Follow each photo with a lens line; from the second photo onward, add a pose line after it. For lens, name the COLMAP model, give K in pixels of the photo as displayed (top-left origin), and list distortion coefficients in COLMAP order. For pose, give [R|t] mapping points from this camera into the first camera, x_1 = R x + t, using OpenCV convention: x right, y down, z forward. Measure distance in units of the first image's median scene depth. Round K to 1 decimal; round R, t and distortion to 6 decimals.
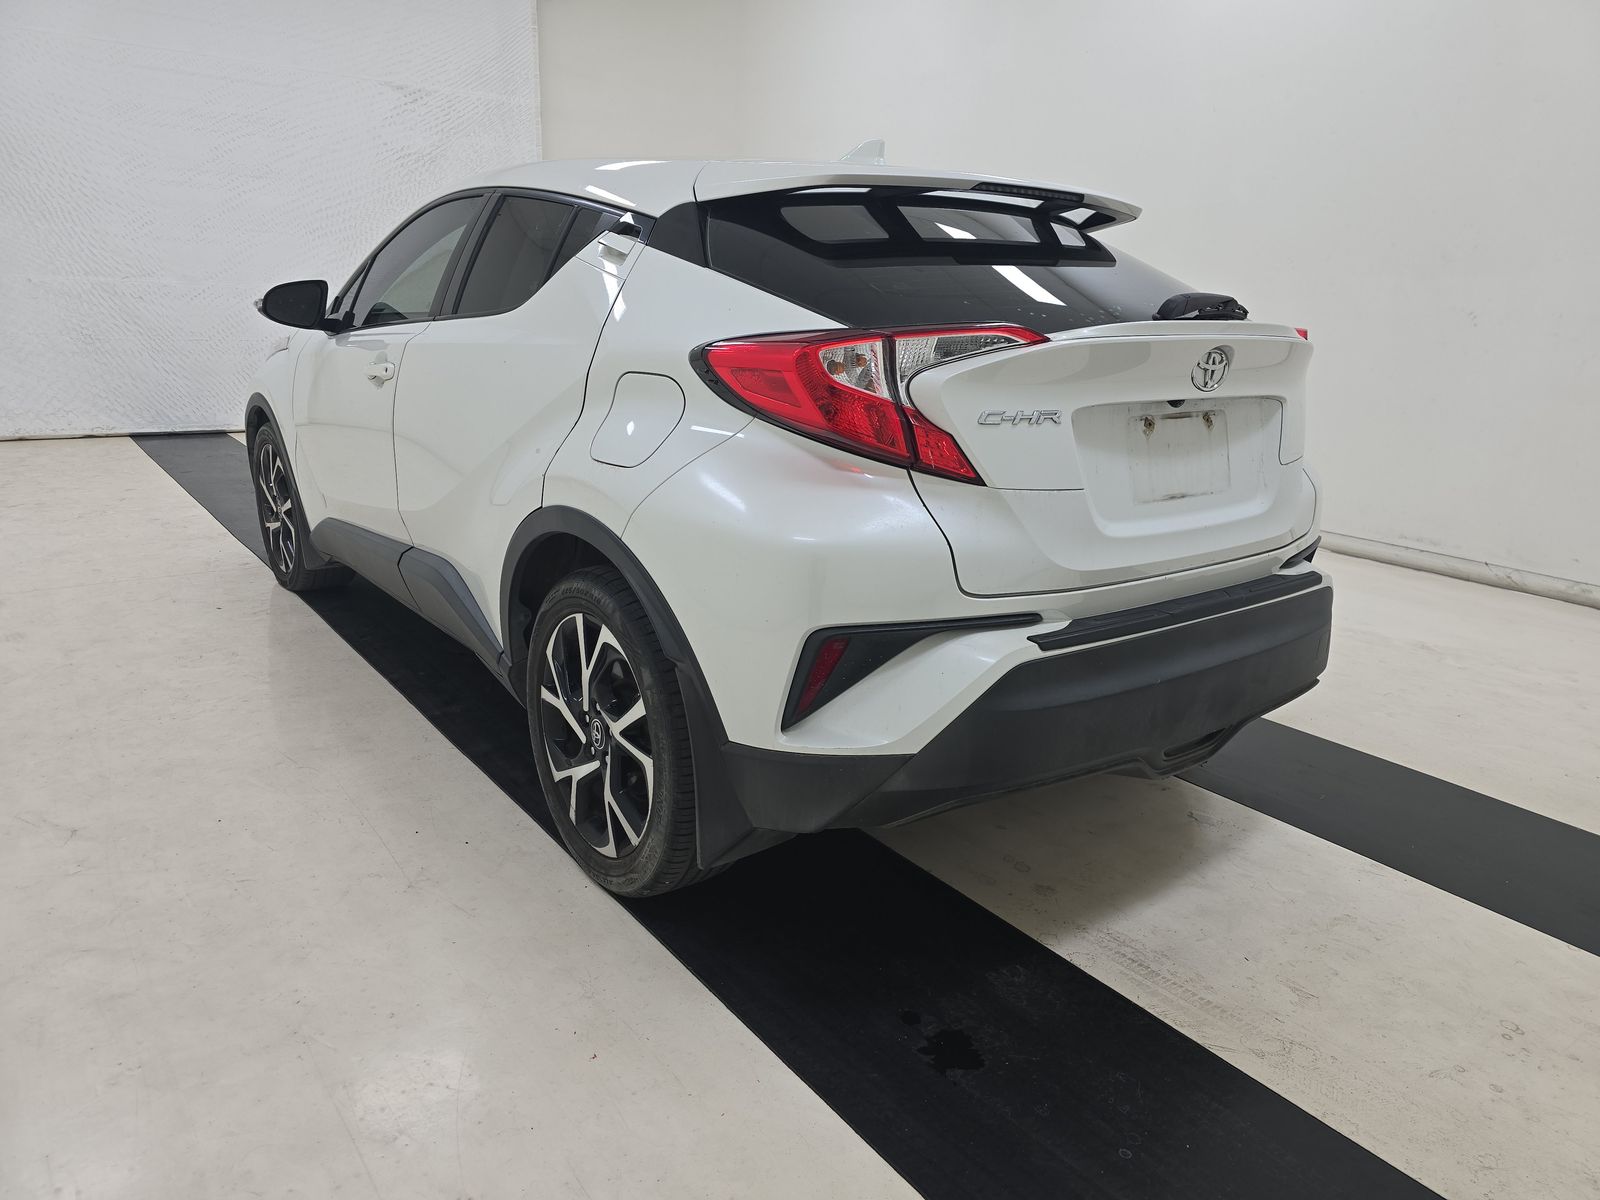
lens RADIAL K [[1081.0, 0, 804.8], [0, 1081.0, 595.2], [0, 0, 1]] dist [0.061929, -0.047385]
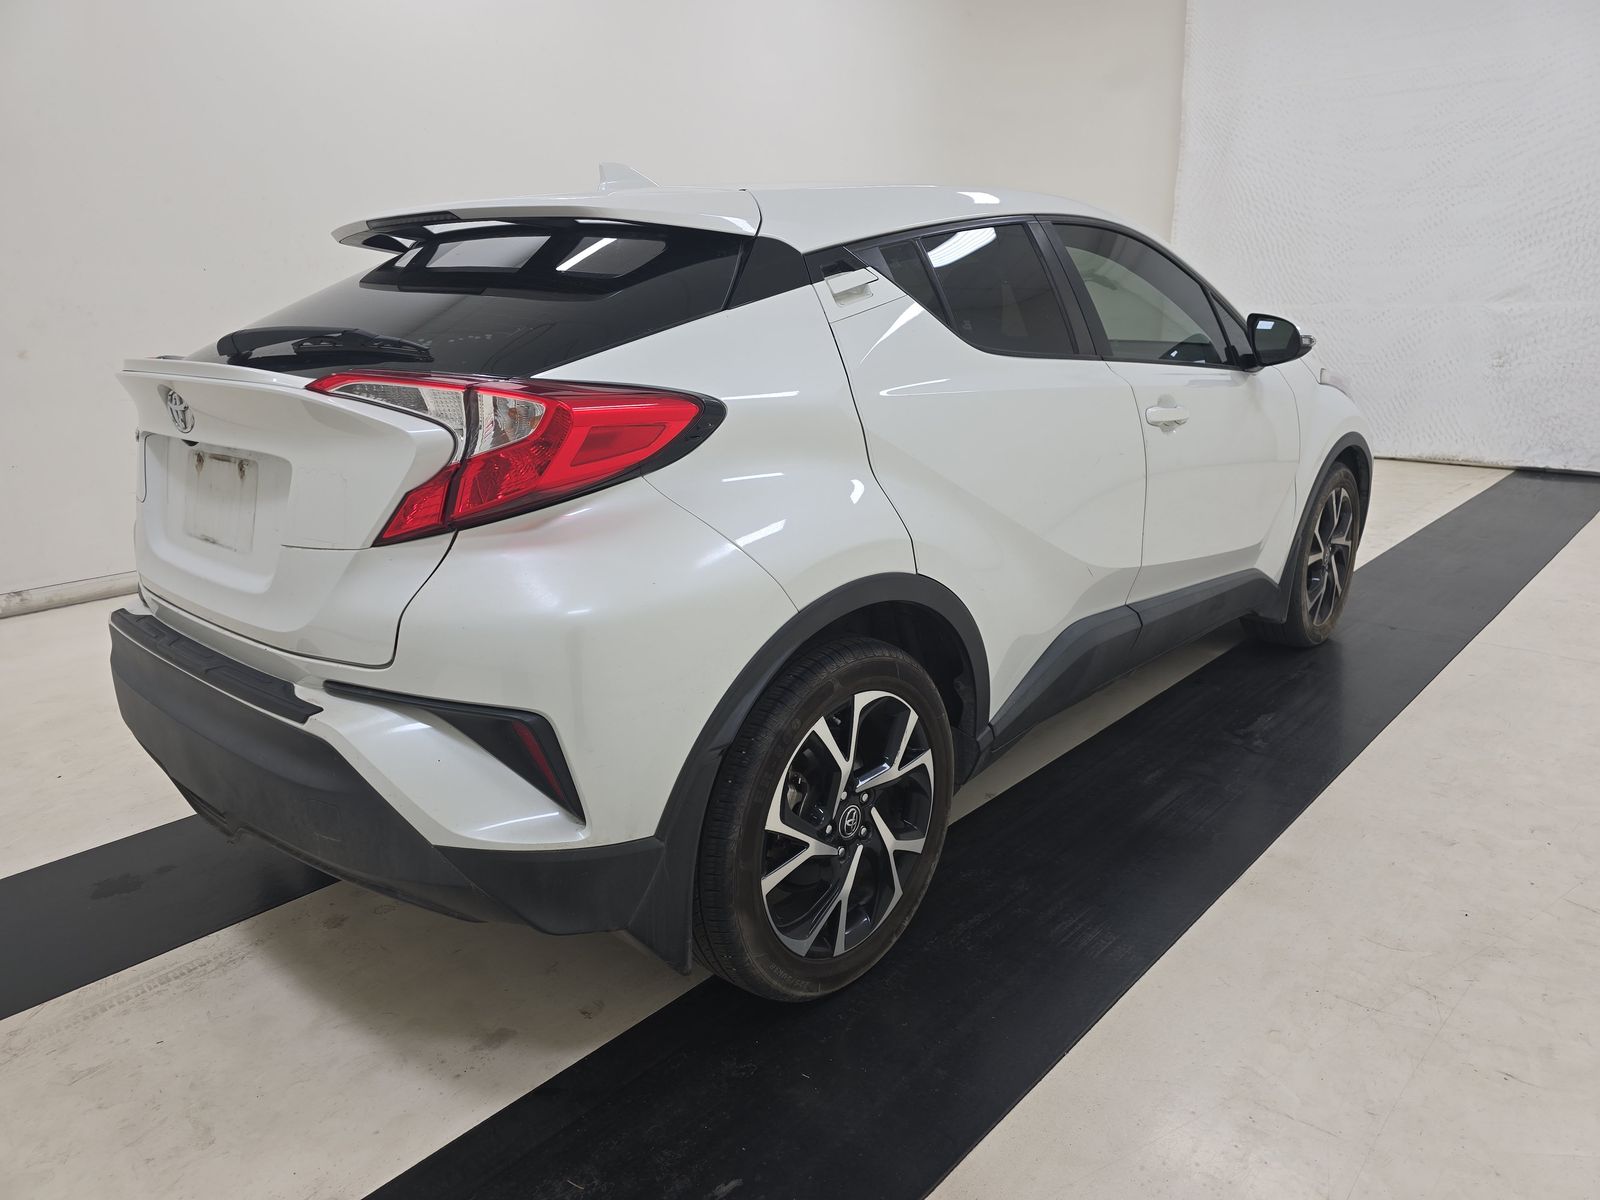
lens RADIAL K [[1081.0, 0, 804.8], [0, 1081.0, 595.2], [0, 0, 1]] dist [0.061929, -0.047385]
pose [[0.177545, 0.224389, -0.958190, 1.363852], [-0.238781, 0.954385, 0.179254, -0.340834], [0.954705, 0.196972, 0.223026, 1.290526]]
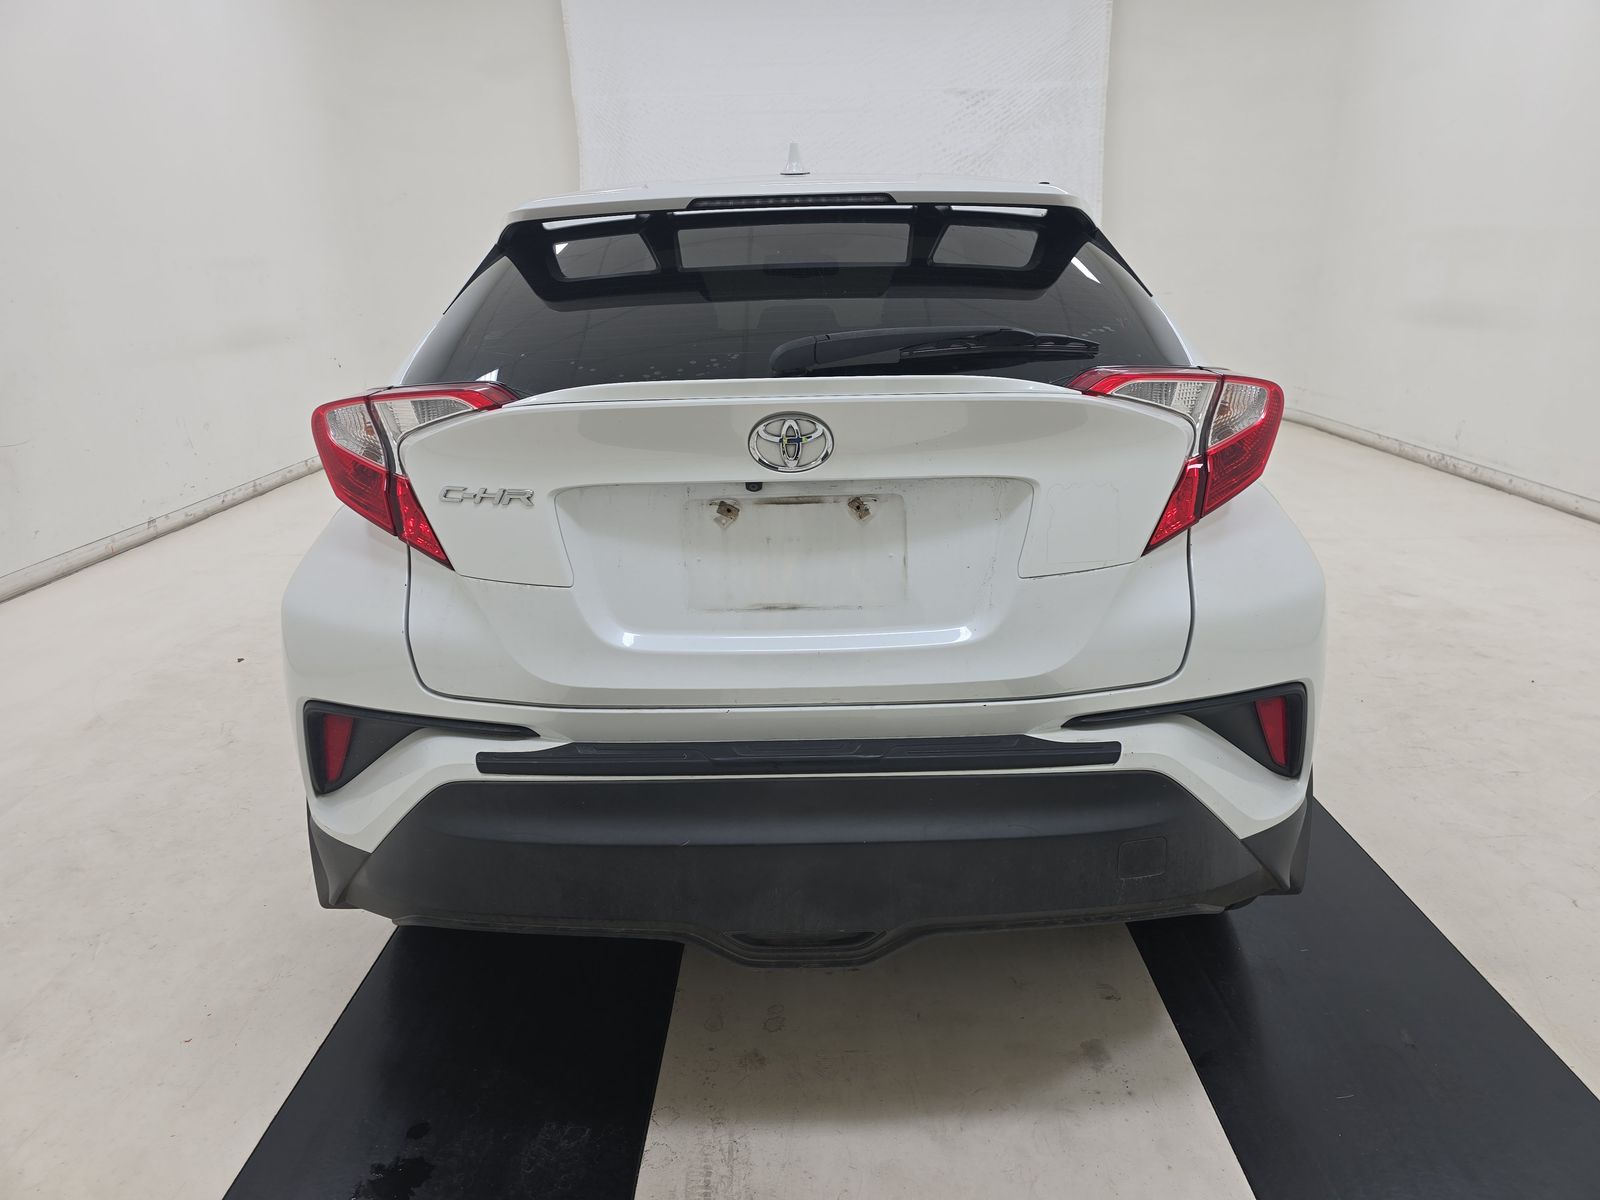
lens RADIAL K [[1081.0, 0, 804.8], [0, 1081.0, 595.2], [0, 0, 1]] dist [0.061929, -0.047385]
pose [[0.784922, 0.127146, -0.606409, 0.802910], [-0.115605, 0.991585, 0.058269, -0.144258], [0.608715, 0.024367, 0.793015, 0.420188]]
